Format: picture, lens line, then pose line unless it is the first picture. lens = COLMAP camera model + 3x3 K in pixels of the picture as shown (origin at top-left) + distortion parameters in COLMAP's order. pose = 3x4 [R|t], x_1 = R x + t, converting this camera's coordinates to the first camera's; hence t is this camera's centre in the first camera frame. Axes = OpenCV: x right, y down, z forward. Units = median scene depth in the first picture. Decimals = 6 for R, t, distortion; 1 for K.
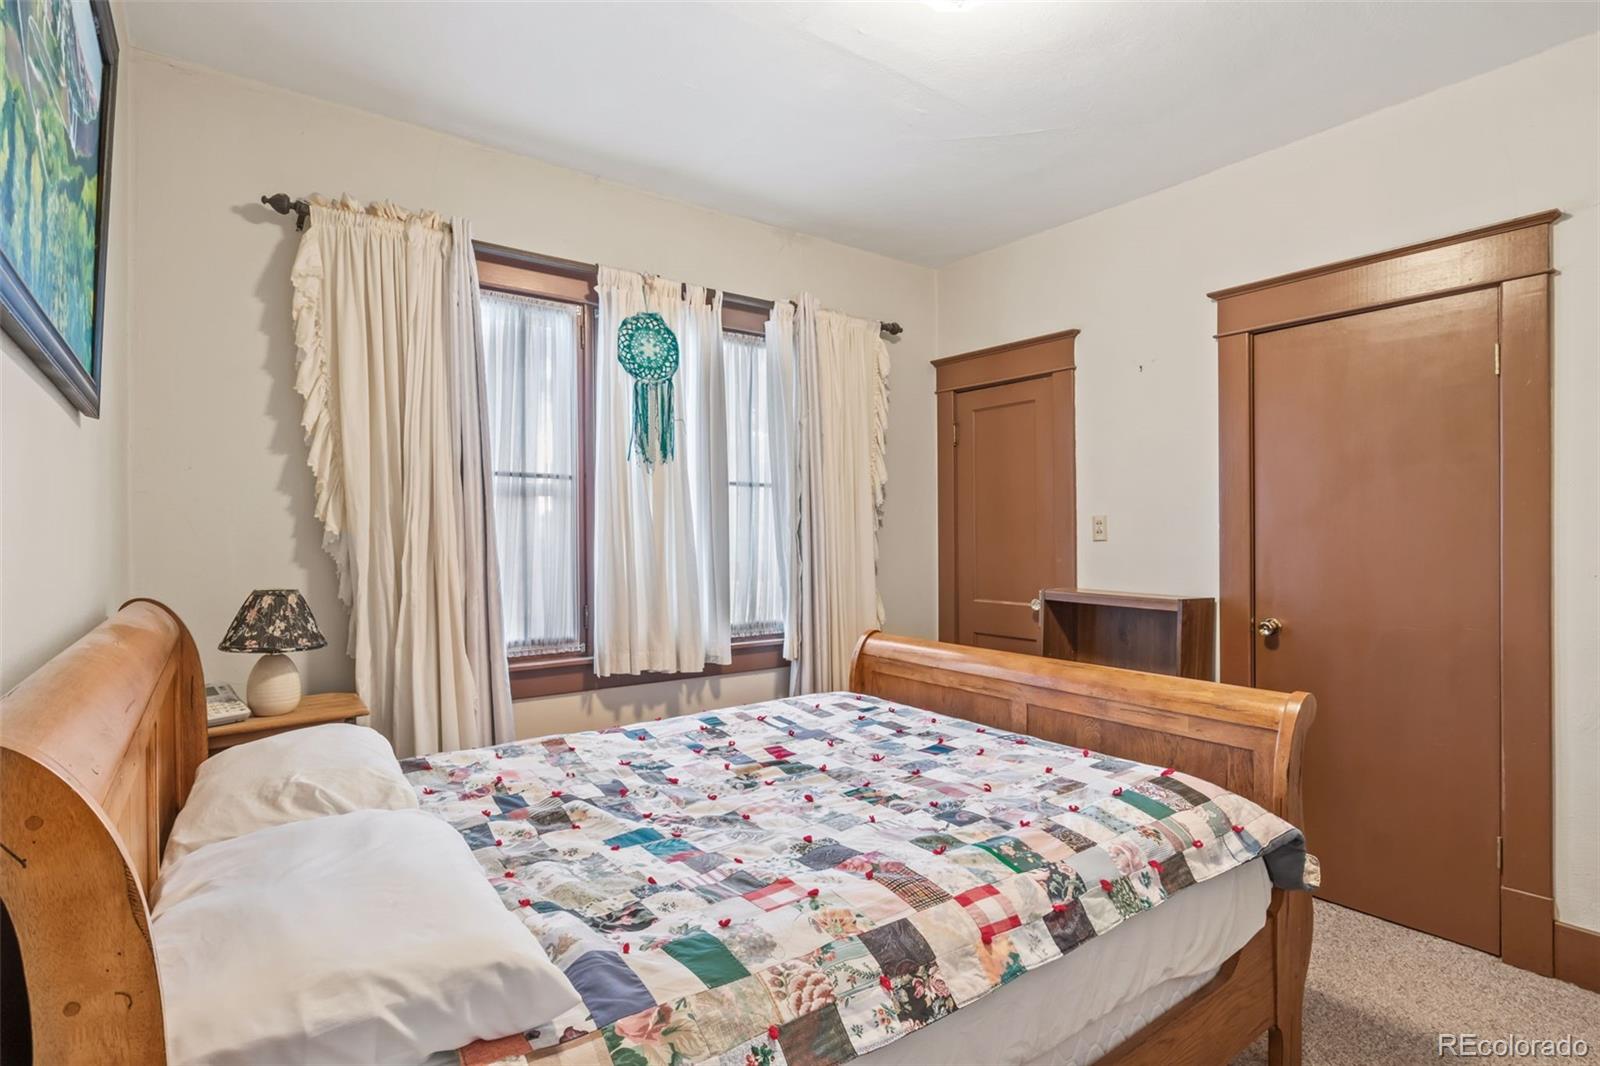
lens RADIAL K [[804.7, 0, 812.8], [0, 804.7, 538.2], [0, 0, 1]] dist [-0.006108, -0.000698]
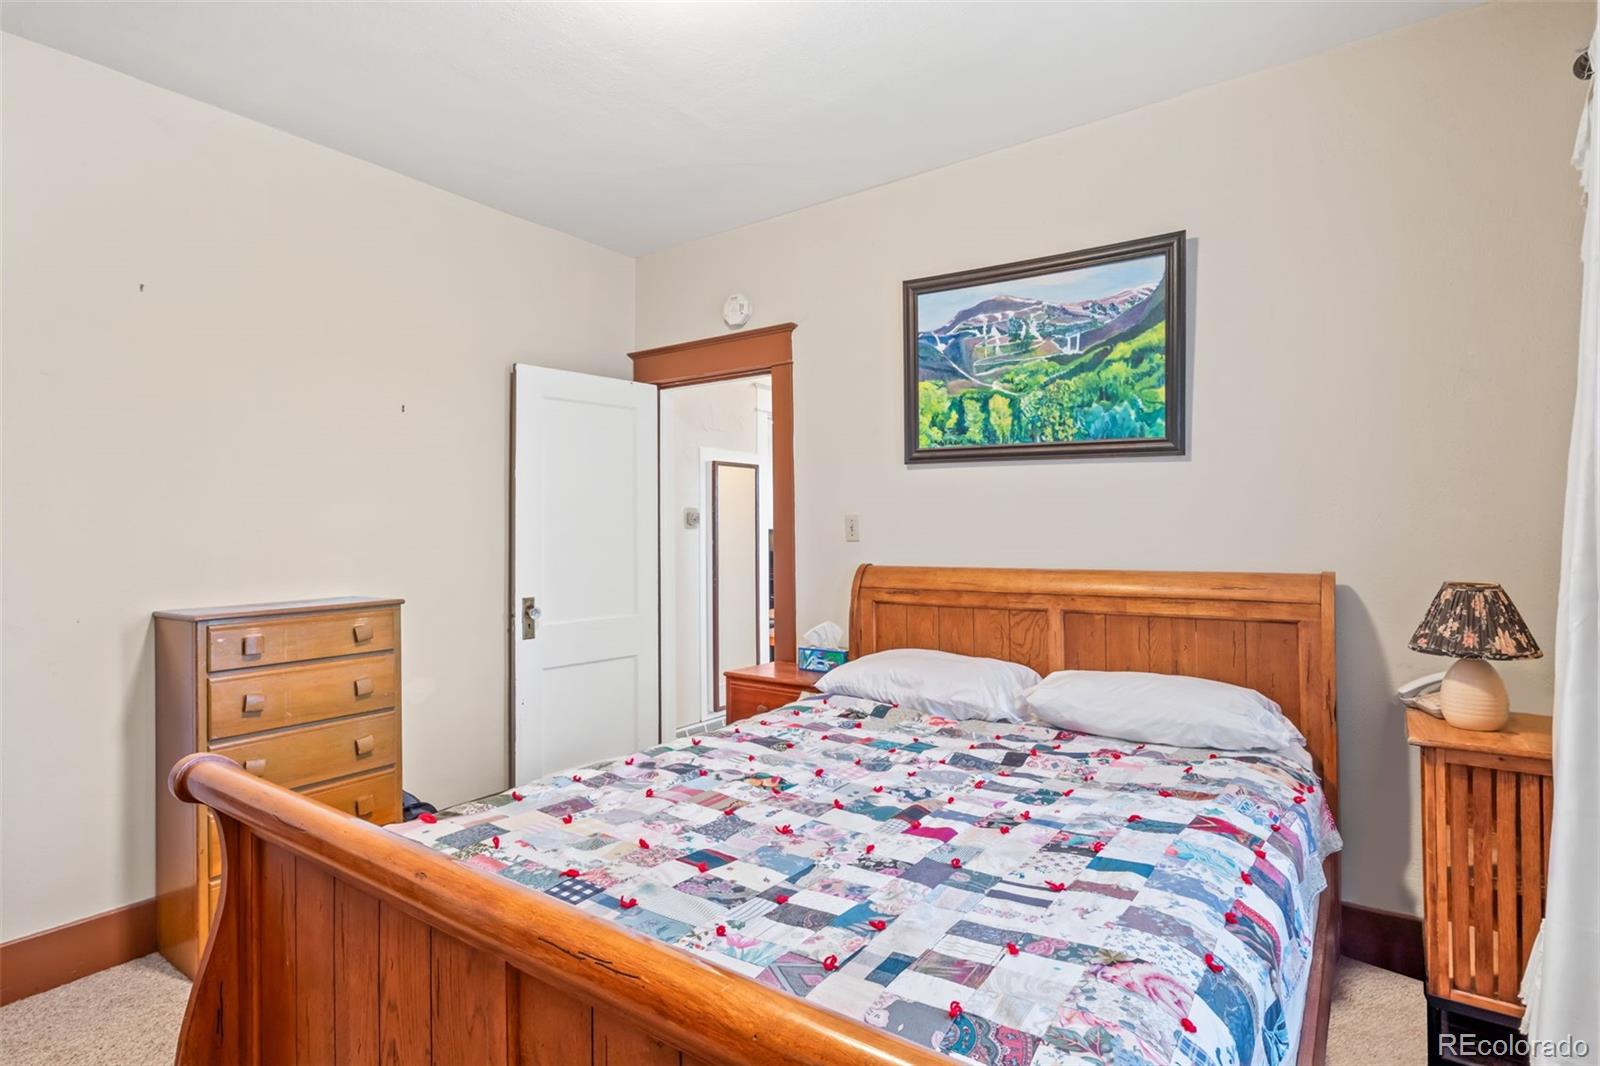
lens RADIAL K [[804.7, 0, 812.8], [0, 804.7, 538.2], [0, 0, 1]] dist [-0.006108, -0.000698]
pose [[-0.950141, 0.013882, -0.311512, 0.270173], [0.009832, 0.999846, 0.014569, -0.005006], [0.311666, 0.010780, -0.950130, 1.627126]]
